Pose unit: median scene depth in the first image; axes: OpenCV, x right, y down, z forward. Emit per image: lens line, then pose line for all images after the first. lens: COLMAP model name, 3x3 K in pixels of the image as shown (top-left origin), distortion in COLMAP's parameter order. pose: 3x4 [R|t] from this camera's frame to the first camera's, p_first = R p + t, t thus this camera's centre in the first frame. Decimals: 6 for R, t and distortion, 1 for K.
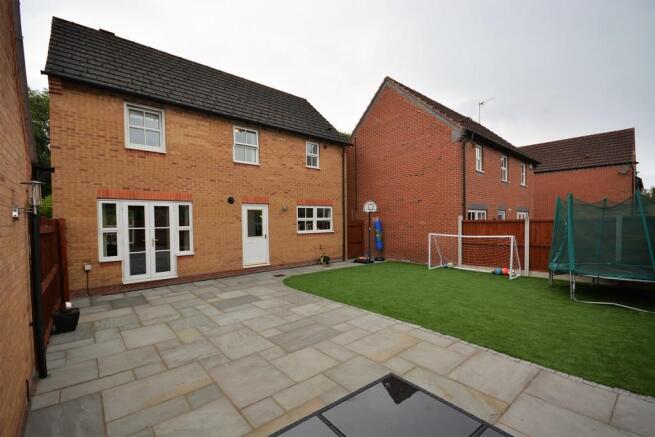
lens RADIAL K [[291.6, 0, 329.8], [0, 291.6, 225.1], [0, 0, 1]] dist [0.033843, -0.019040]
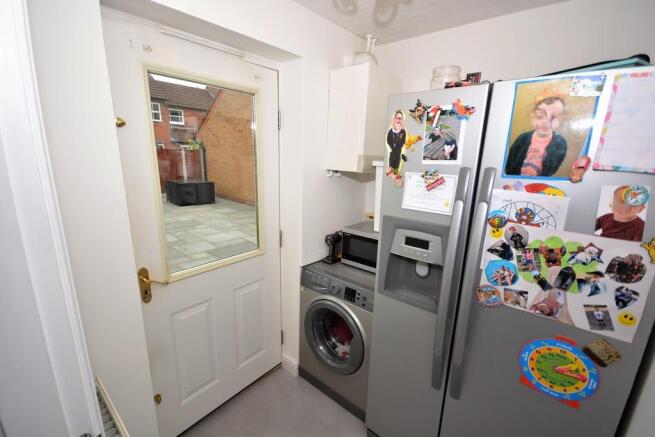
lens RADIAL K [[291.6, 0, 329.8], [0, 291.6, 225.1], [0, 0, 1]] dist [0.033843, -0.019040]
pose [[-0.988585, 0.033235, -0.146952, -0.518125], [-0.005769, 0.966302, 0.257346, -0.038282], [0.150553, 0.255256, -0.955080, 2.060440]]
